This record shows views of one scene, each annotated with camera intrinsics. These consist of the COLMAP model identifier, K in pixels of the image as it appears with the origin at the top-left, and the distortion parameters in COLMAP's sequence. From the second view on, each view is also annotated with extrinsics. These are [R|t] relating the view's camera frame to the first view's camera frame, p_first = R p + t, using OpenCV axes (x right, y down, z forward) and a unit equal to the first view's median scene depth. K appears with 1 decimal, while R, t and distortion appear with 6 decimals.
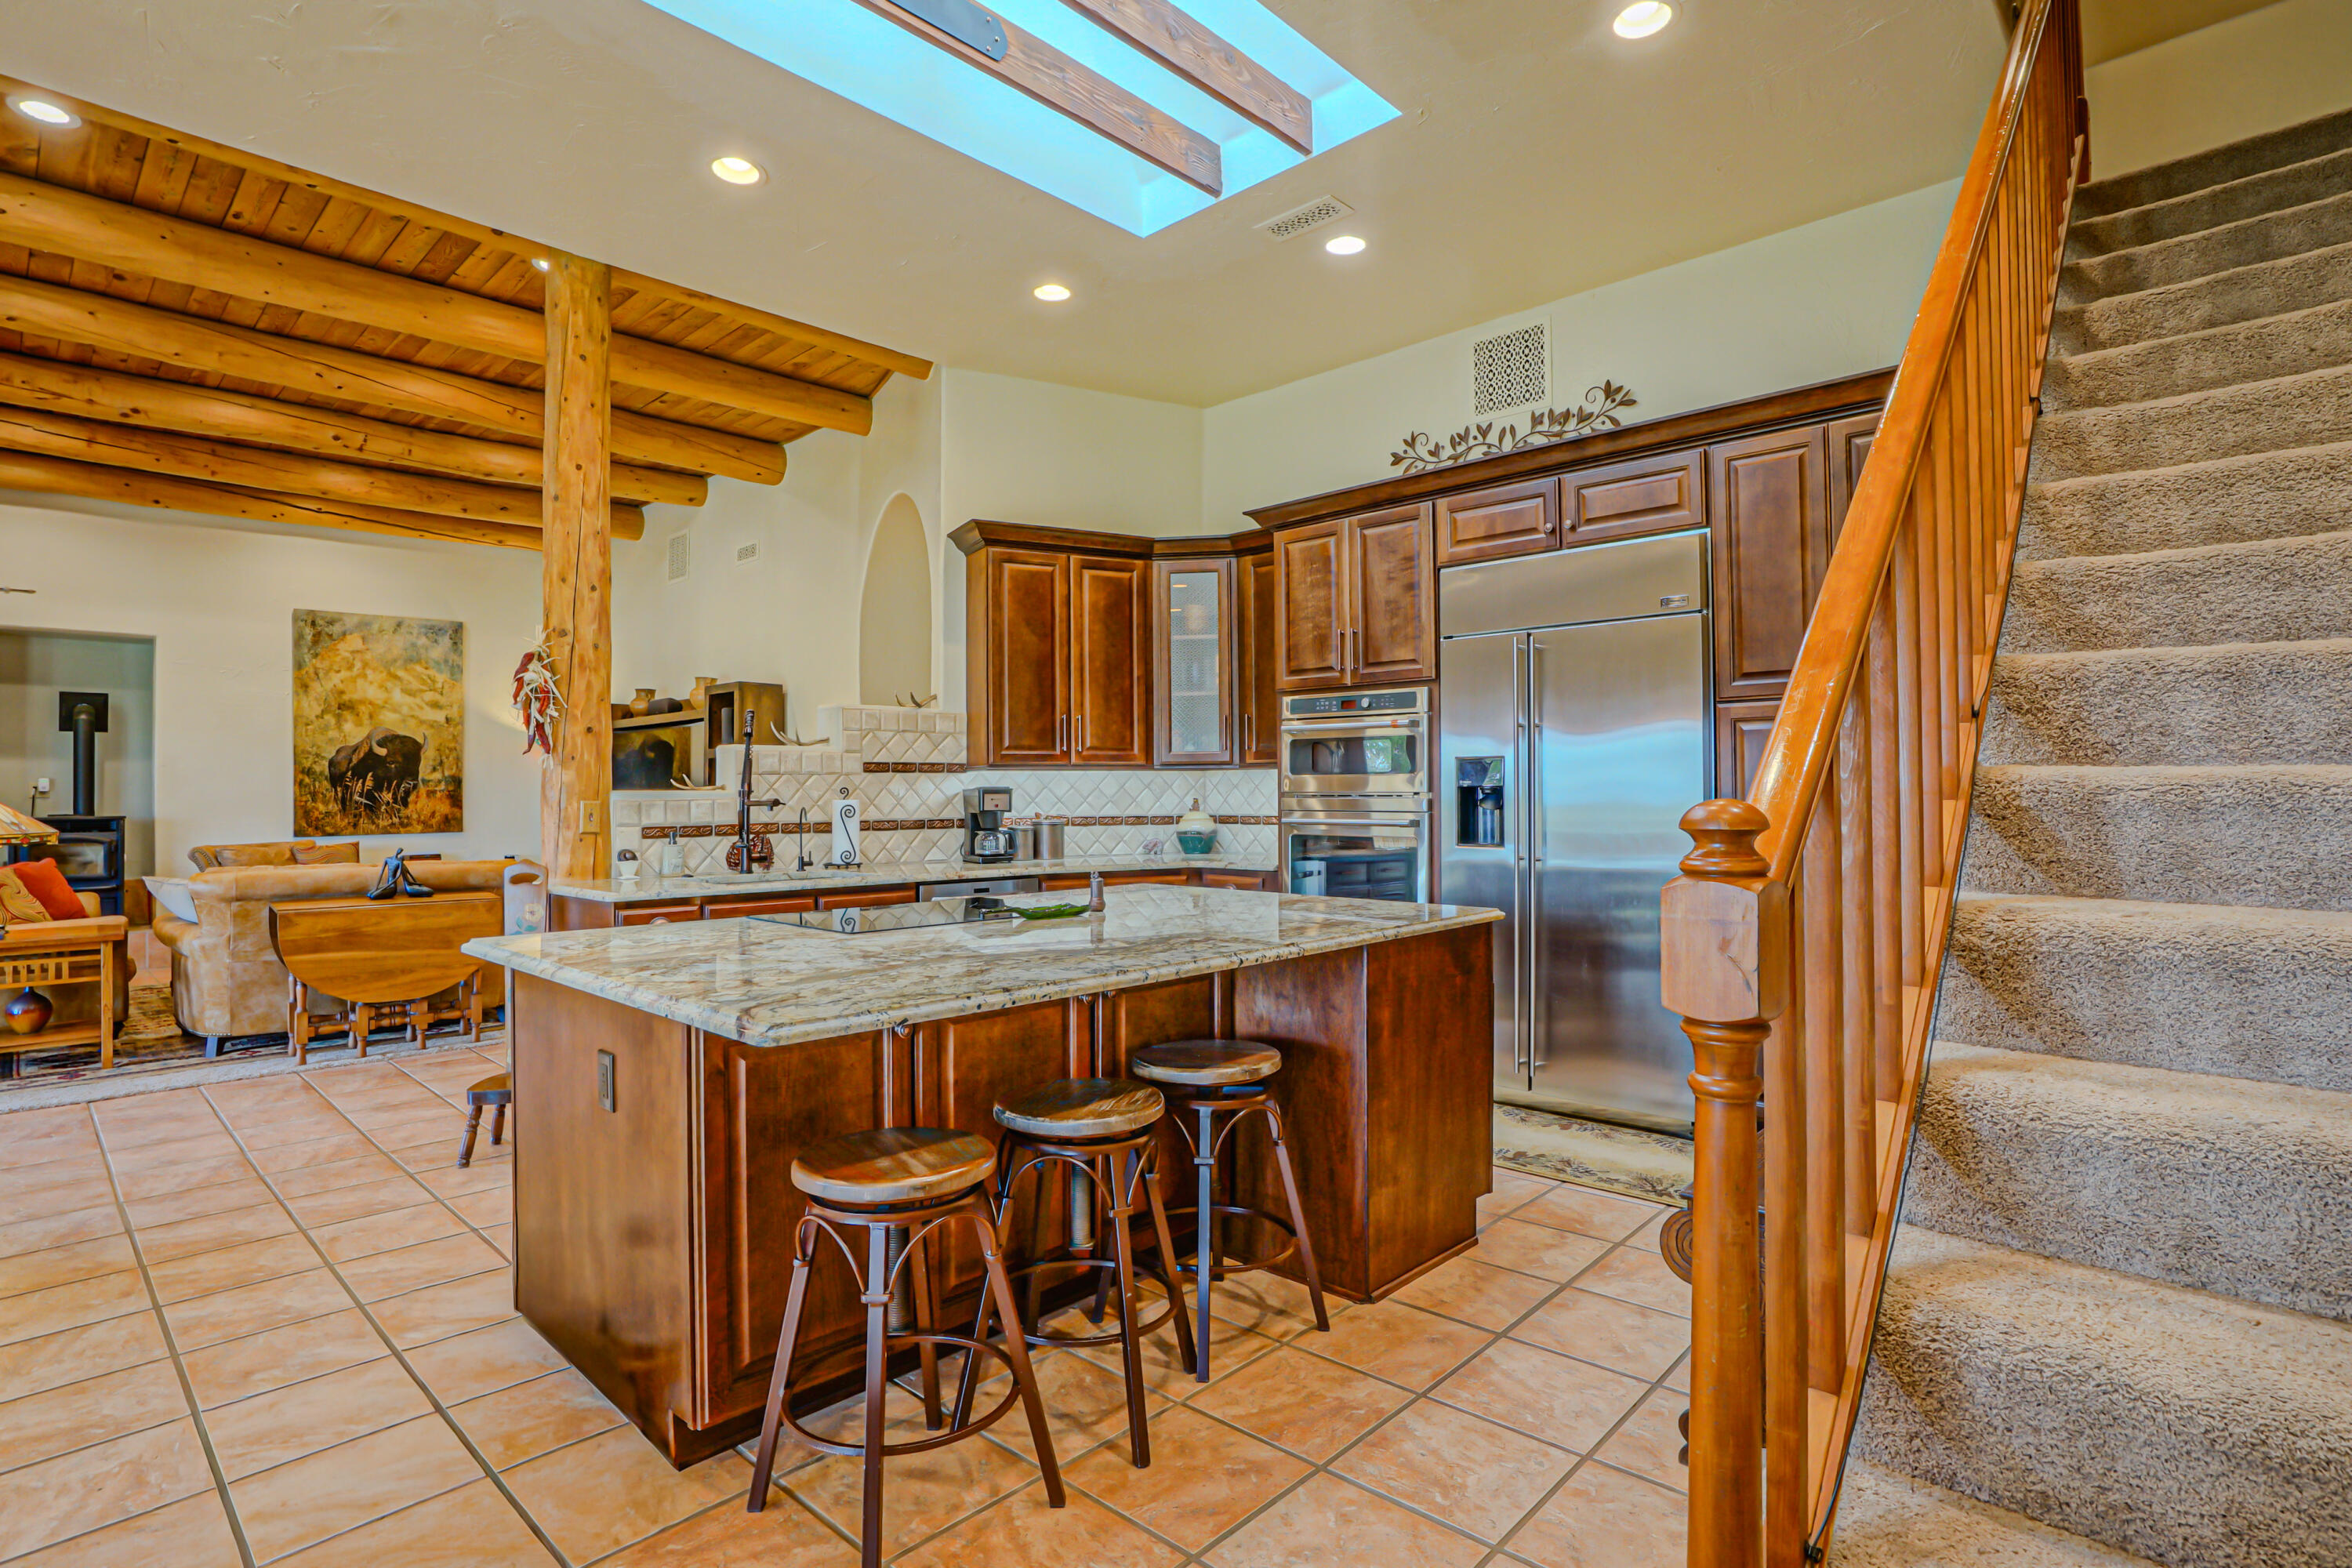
lens RADIAL K [[1136.4, 0, 1180.0], [0, 1136.4, 785.5], [0, 0, 1]] dist [-0.035155, 0.008672]
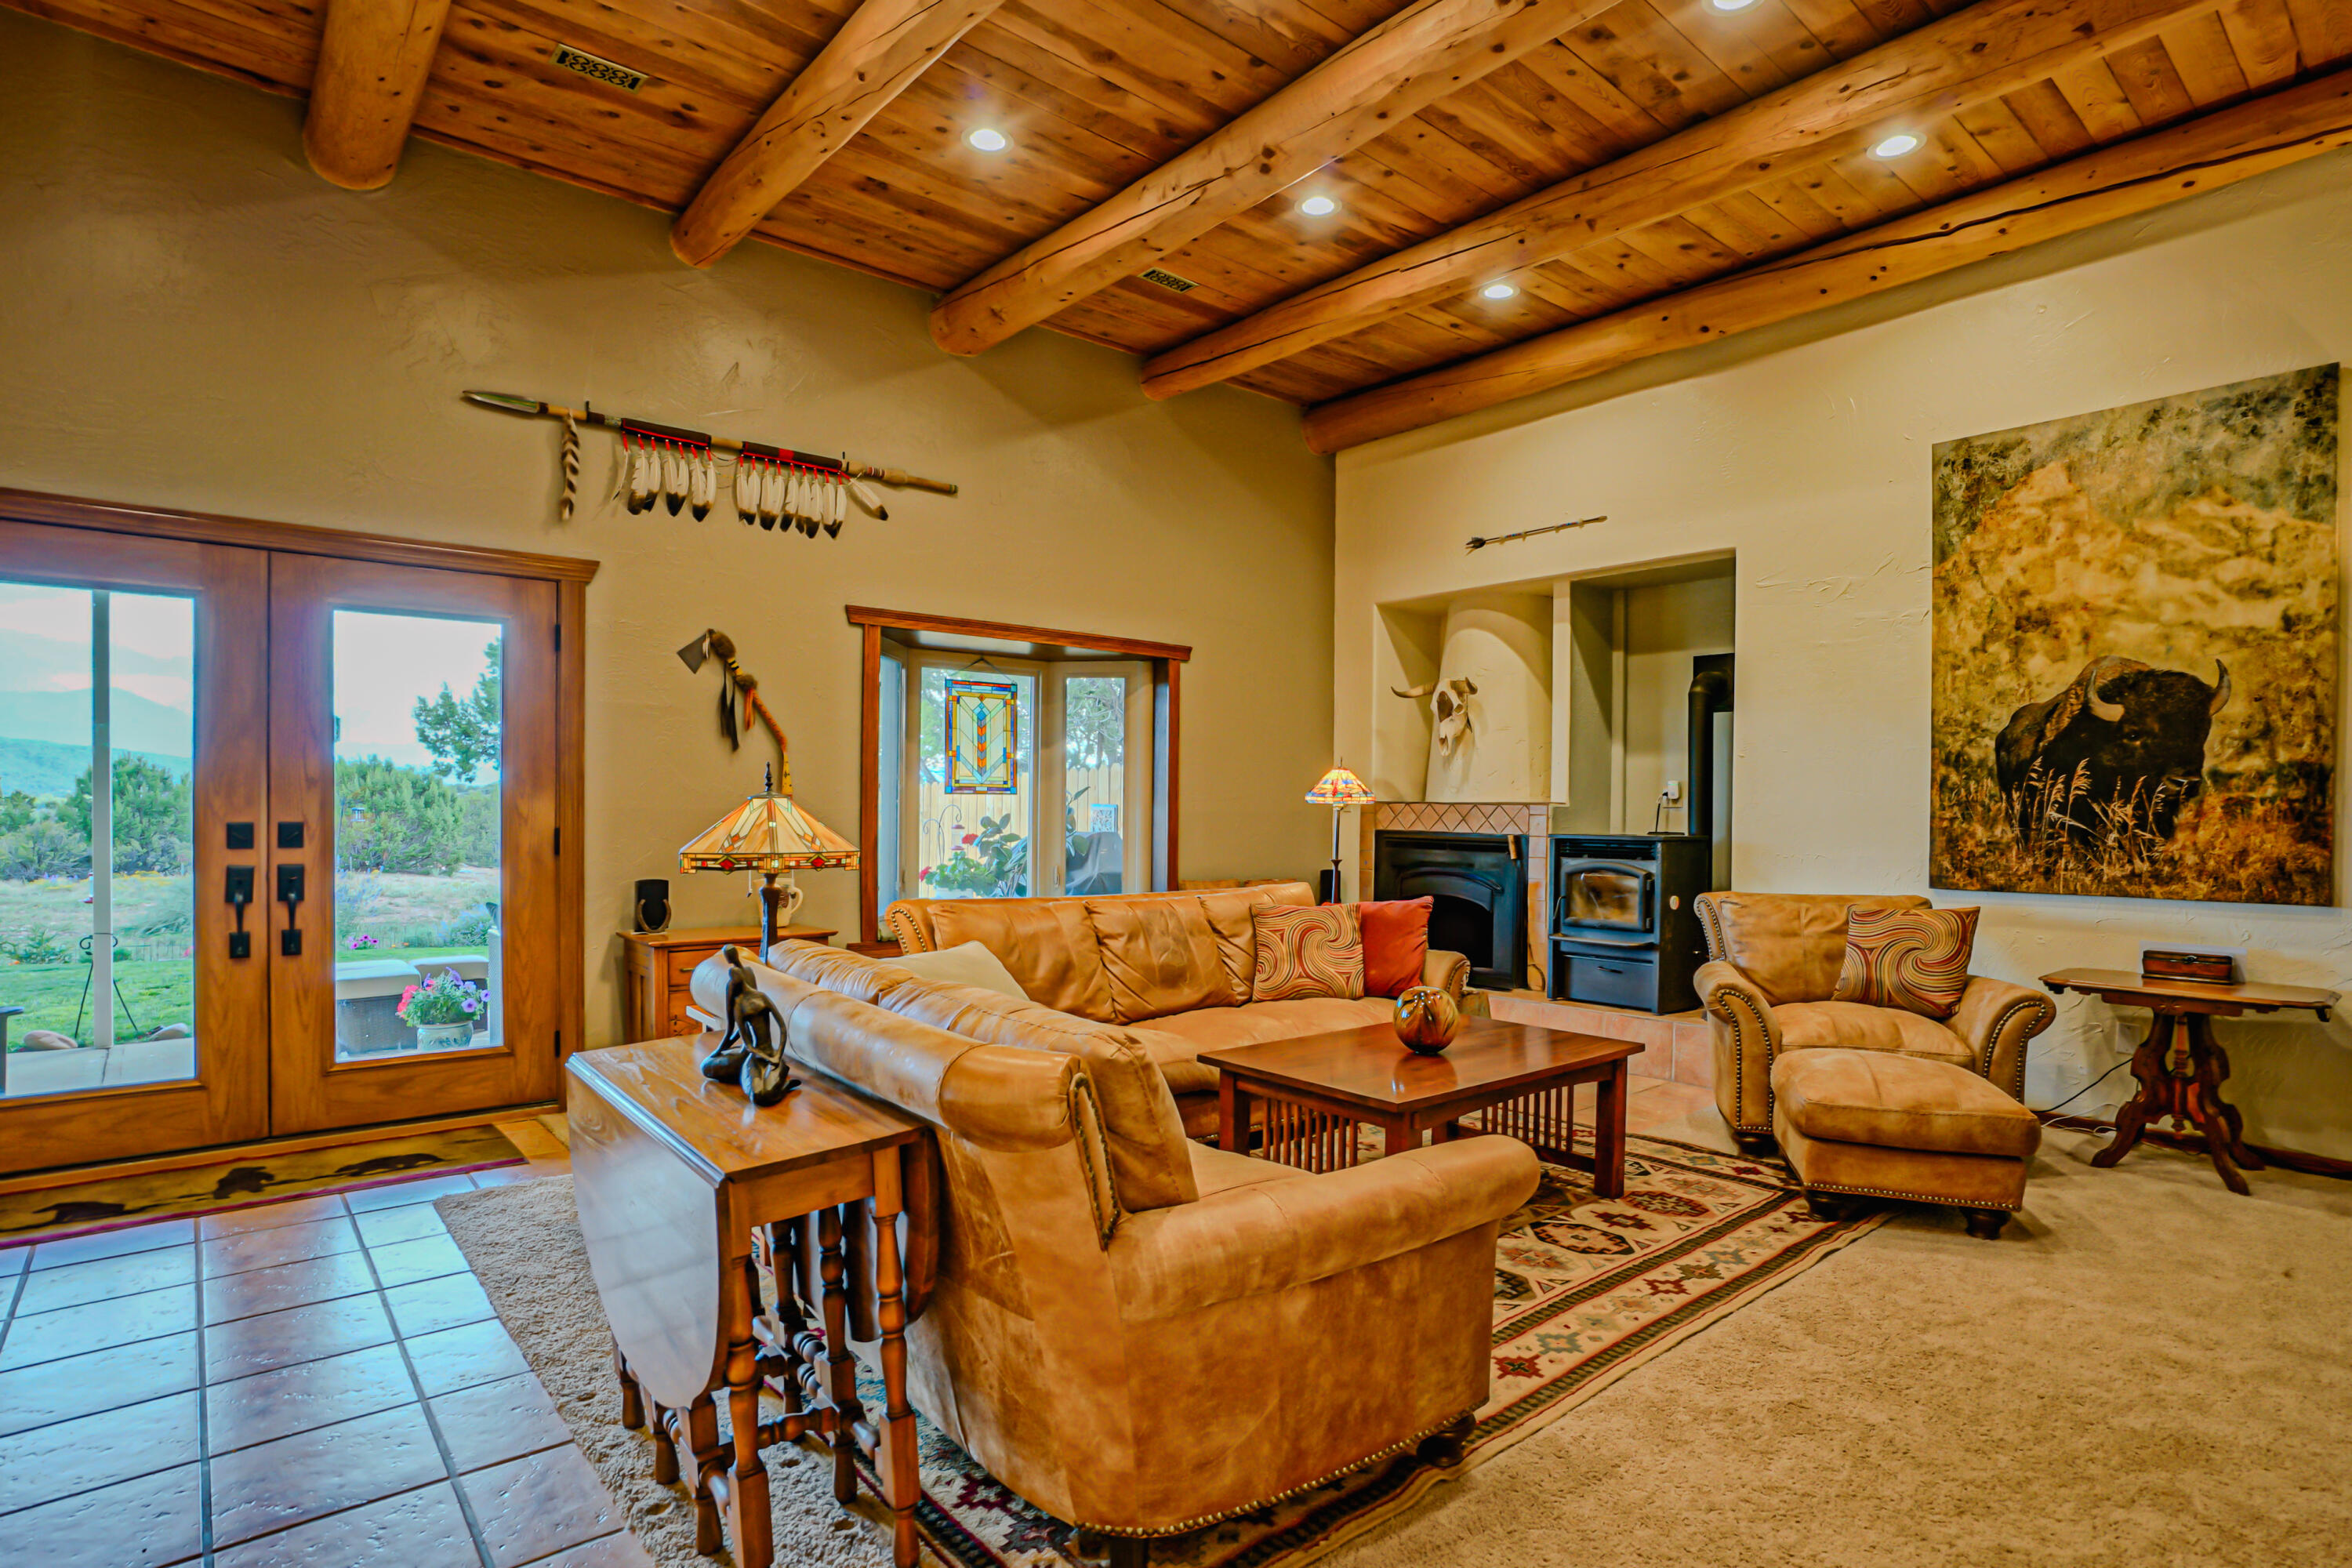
lens RADIAL K [[1190.5, 0, 1179.7], [0, 1190.5, 803.7], [0, 0, 1]] dist [-0.001965, -0.000237]
pose [[-0.112517, 0.010123, -0.993598, -0.200320], [0.001686, 0.999949, 0.009997, 0.001092], [0.993648, -0.000550, -0.112529, 0.689757]]
